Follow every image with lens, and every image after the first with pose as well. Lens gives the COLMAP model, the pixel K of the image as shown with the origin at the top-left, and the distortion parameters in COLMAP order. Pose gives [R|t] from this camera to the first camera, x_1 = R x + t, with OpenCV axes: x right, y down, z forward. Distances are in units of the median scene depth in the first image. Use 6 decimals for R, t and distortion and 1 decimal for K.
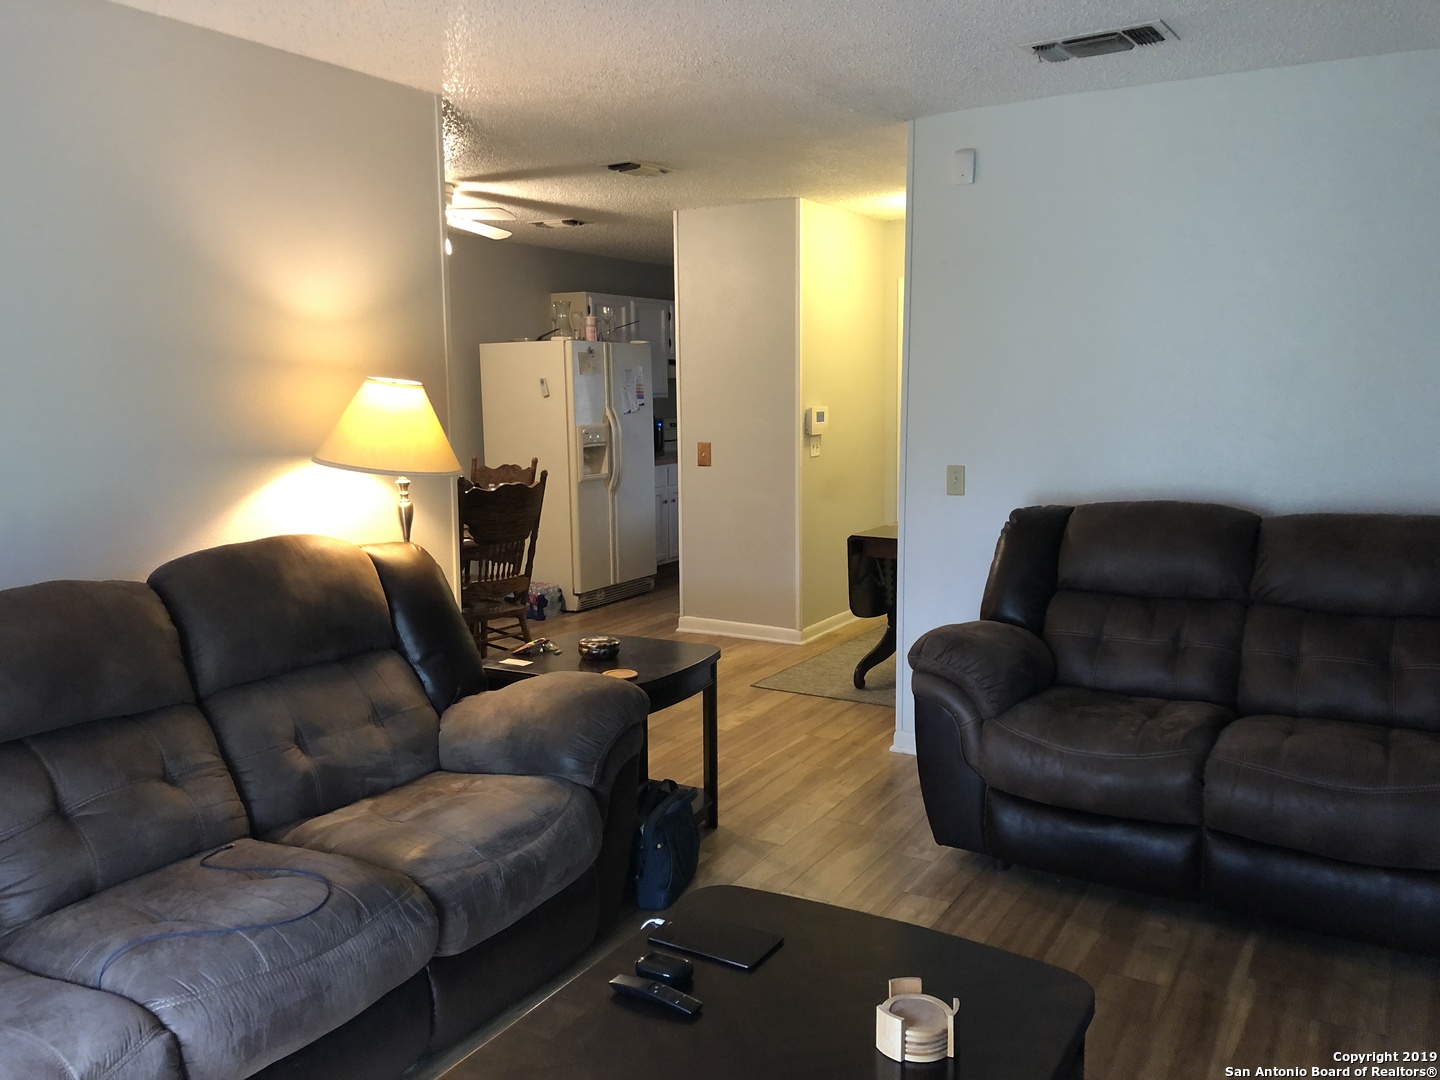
lens RADIAL K [[1153.7, 0, 721.9], [0, 1153.7, 543.6], [0, 0, 1]] dist [0.009801, -0.021894]
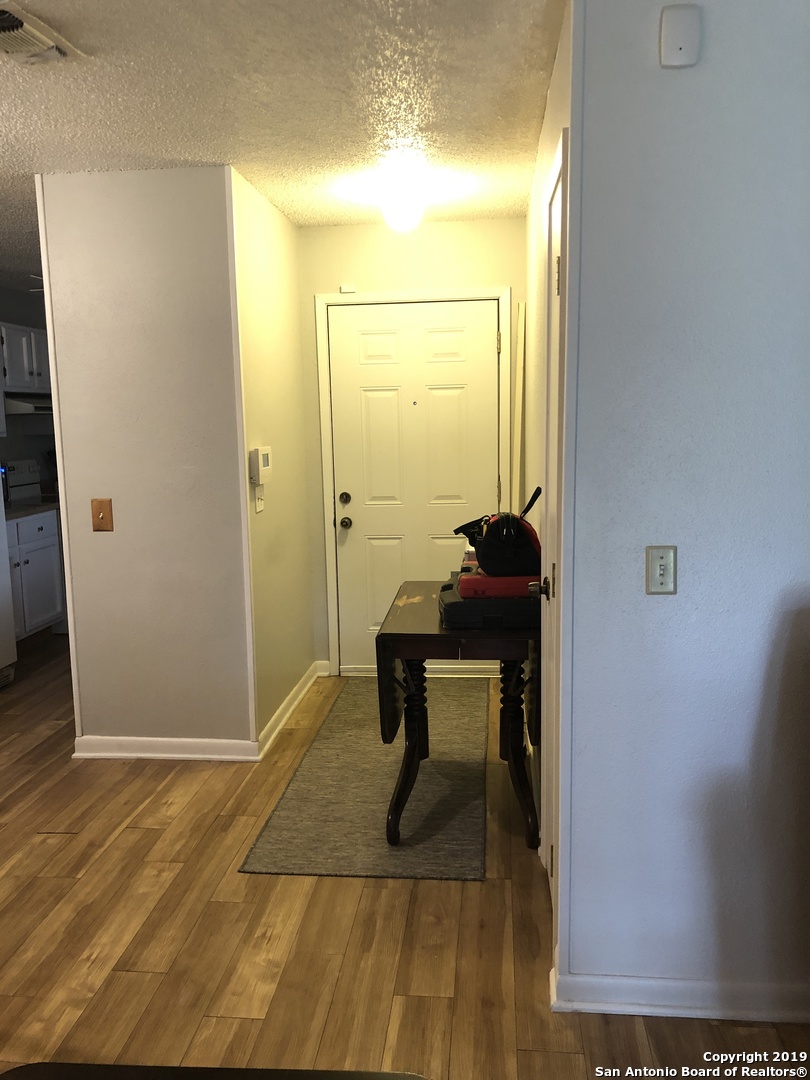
lens RADIAL K [[865.3, 0, 406.3], [0, 865.3, 533.4], [0, 0, 1]] dist [0.009801, -0.021894]
pose [[0.906057, -0.059844, 0.418902, -0.074822], [0.063596, 0.997963, 0.005013, -0.059112], [-0.418349, 0.022098, 0.908017, 0.445976]]
